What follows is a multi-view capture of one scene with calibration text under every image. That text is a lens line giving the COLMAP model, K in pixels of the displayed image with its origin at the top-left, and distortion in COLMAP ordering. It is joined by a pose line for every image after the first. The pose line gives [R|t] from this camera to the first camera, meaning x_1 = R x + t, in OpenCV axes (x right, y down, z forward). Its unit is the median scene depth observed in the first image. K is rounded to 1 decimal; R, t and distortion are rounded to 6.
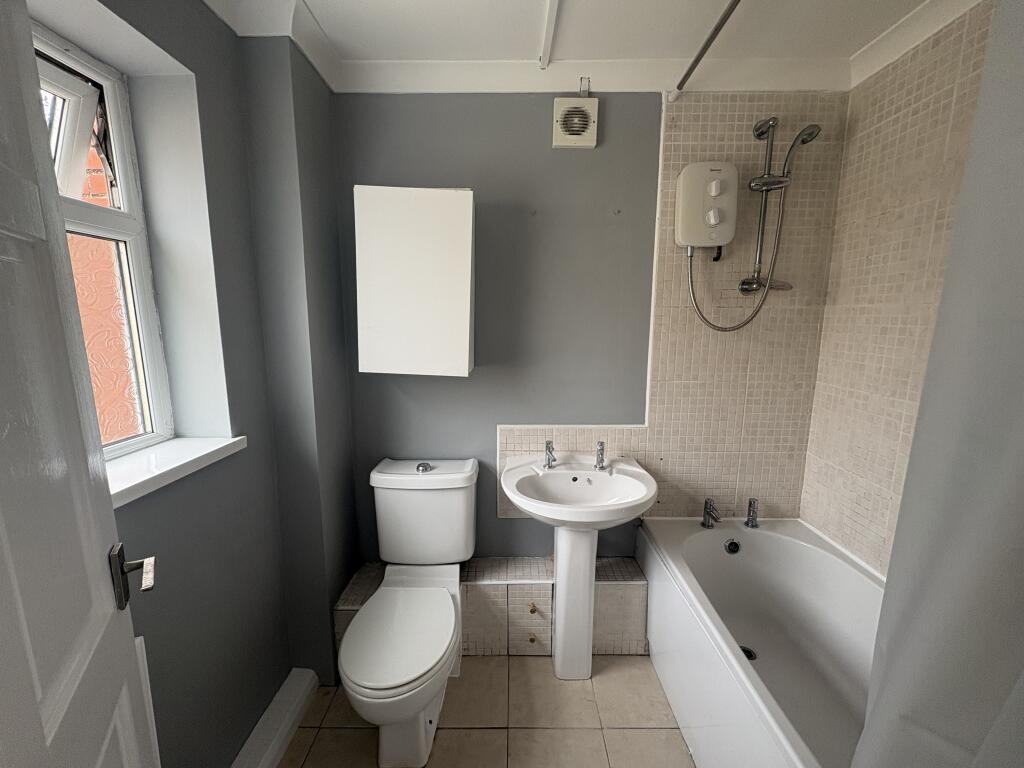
lens RADIAL K [[405.8, 0, 512.5], [0, 405.8, 384.4], [0, 0, 1]] dist [-0.002198, 0.000016]
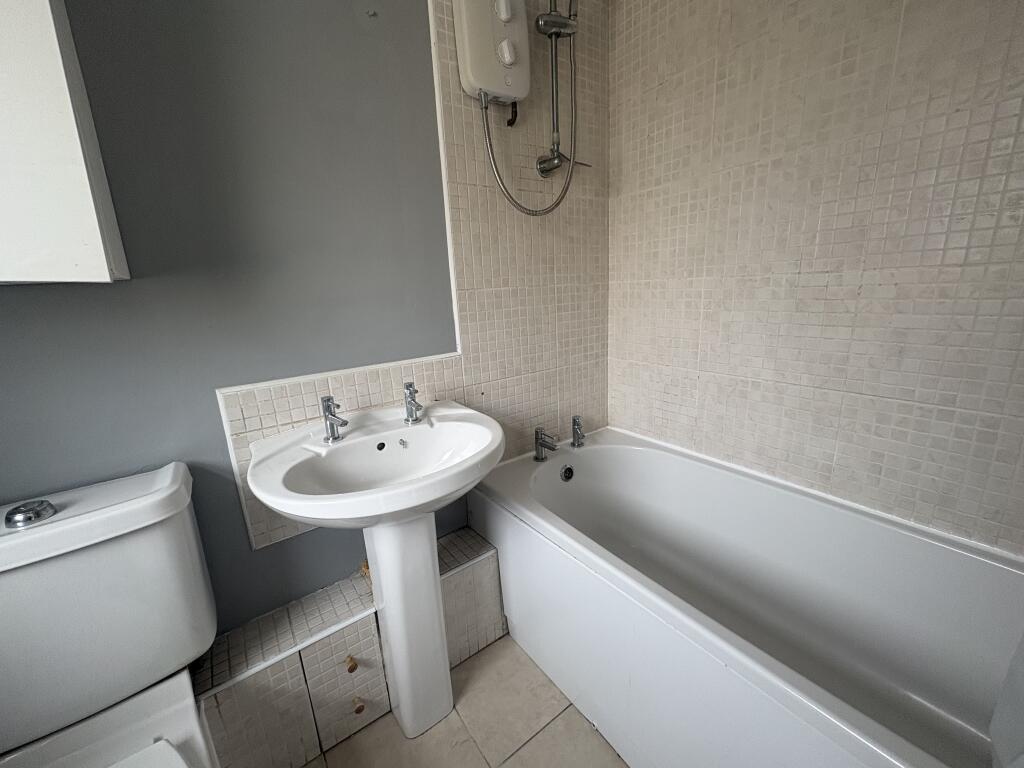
lens RADIAL K [[405.8, 0, 512.5], [0, 405.8, 384.4], [0, 0, 1]] dist [-0.002198, 0.000016]
pose [[0.808034, -0.182933, 0.560014, -0.020254], [0.147459, 0.983113, 0.108376, 0.096066], [-0.570383, -0.004992, 0.821364, 0.344953]]
